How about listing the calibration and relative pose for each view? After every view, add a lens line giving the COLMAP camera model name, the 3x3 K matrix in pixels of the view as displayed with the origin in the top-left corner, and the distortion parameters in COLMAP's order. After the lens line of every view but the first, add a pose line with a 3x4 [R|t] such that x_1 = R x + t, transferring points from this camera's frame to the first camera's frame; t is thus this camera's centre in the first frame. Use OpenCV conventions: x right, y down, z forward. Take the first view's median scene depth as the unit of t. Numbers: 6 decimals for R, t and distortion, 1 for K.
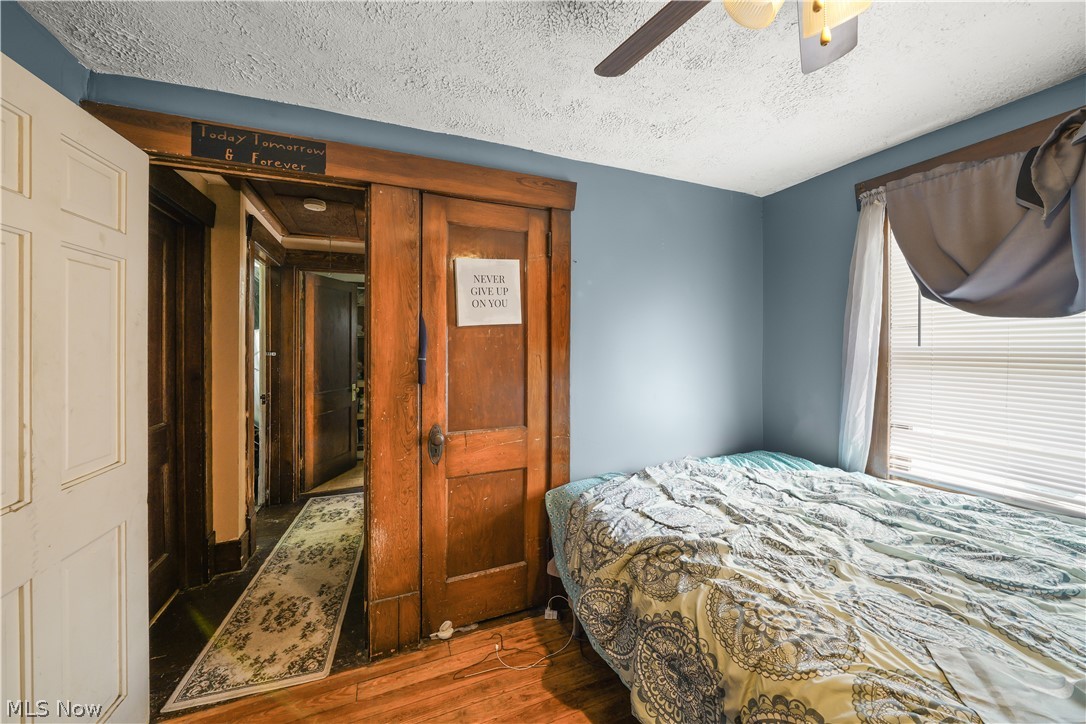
lens RADIAL K [[382.9, 0, 540.6], [0, 382.9, 343.7], [0, 0, 1]] dist [-0.000680, 0.000016]
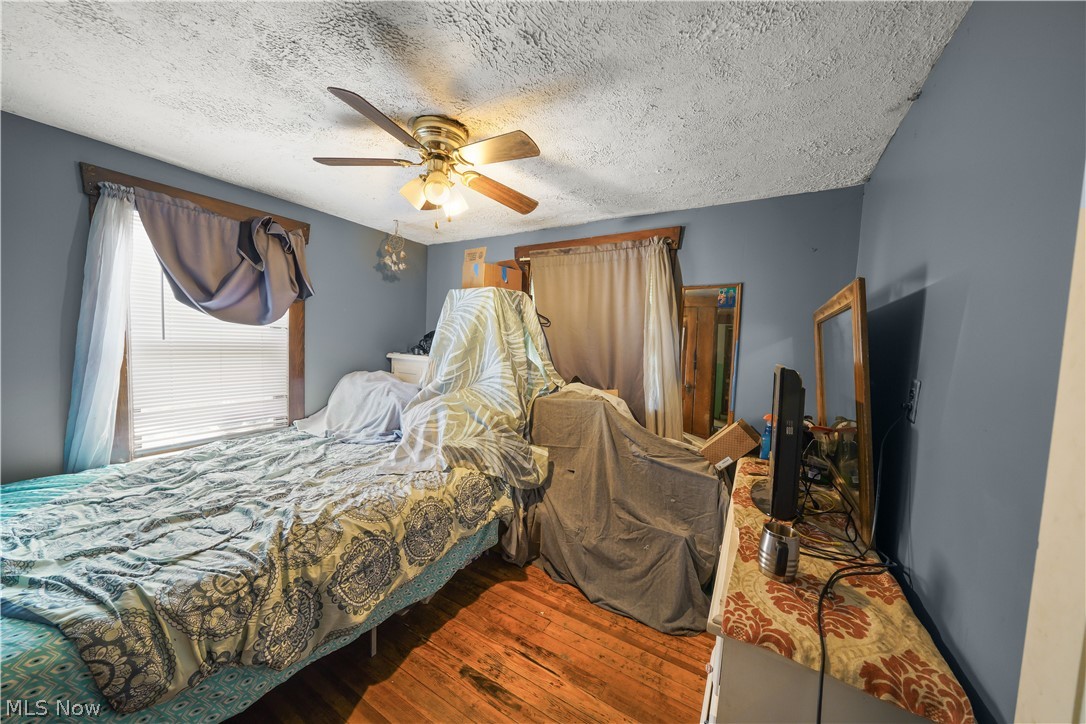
lens RADIAL K [[374.8, 0, 535.6], [0, 374.8, 358.6], [0, 0, 1]] dist [-0.008419, 0.000010]
pose [[-0.588212, -0.053485, 0.806937, -0.798122], [-0.038258, 0.998534, 0.038296, -0.028355], [-0.807802, -0.008346, -0.589395, 0.906870]]
